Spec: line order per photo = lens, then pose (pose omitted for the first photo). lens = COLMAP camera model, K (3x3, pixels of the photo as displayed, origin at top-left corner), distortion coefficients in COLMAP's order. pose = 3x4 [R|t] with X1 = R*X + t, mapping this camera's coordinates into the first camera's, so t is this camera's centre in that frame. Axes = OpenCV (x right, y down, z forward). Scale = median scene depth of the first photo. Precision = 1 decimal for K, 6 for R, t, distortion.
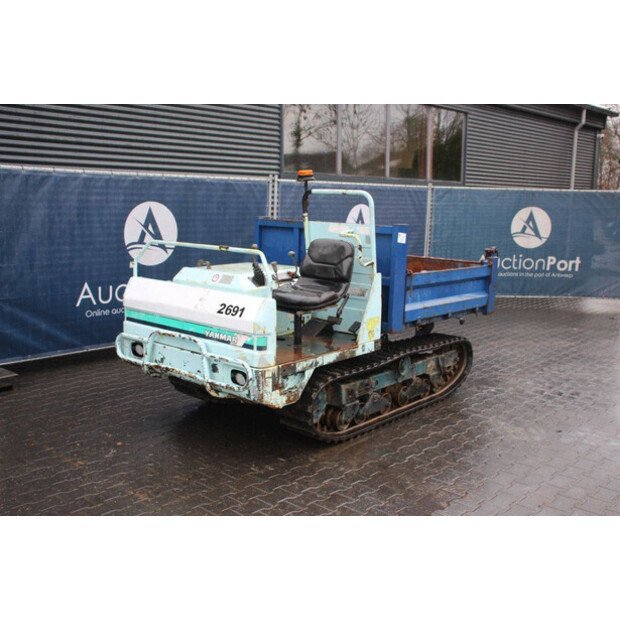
lens RADIAL K [[675.9, 0, 307.9], [0, 675.9, 311.8], [0, 0, 1]] dist [-0.023695, 0.000000]
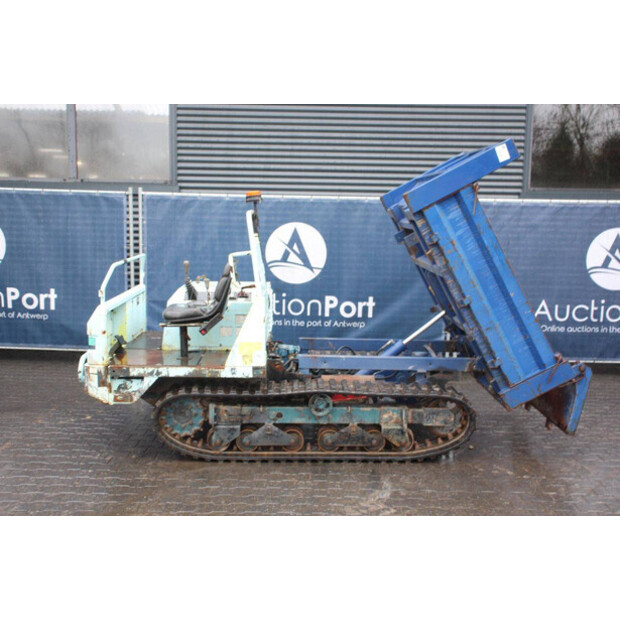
lens RADIAL K [[755.8, 0, 306.6], [0, 755.8, 319.1], [0, 0, 1]] dist [0.012600, 0.000000]
pose [[0.670573, 0.097965, -0.735347, 0.928422], [-0.126773, 0.991794, 0.016524, -0.050962], [0.730932, 0.082141, 0.677489, 0.325296]]
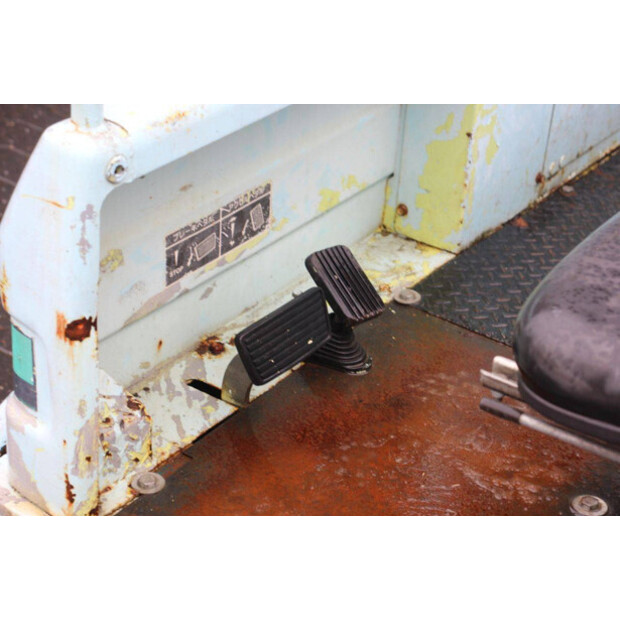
lens RADIAL K [[1443.0, 0, 311.4], [0, 1443.0, 307.3], [0, 0, 1]] dist [0.356709, 0.000000]
pose [[0.090446, 0.484812, -0.869929, 0.197636], [-0.213318, 0.862667, 0.458587, -0.115755], [0.972787, 0.144094, 0.181444, 0.830333]]
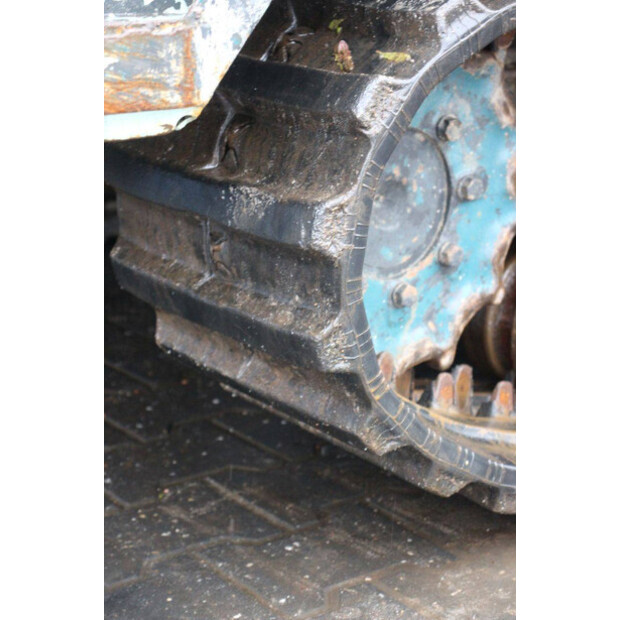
lens RADIAL K [[1443.0, 0, 310.1], [0, 1443.0, 306.6], [0, 0, 1]] dist [0.356709, 0.000000]
pose [[0.983579, 0.032607, -0.177506, 0.037983], [-0.012118, 0.993256, 0.115308, 0.117960], [0.180069, -0.111264, 0.977341, 0.693319]]
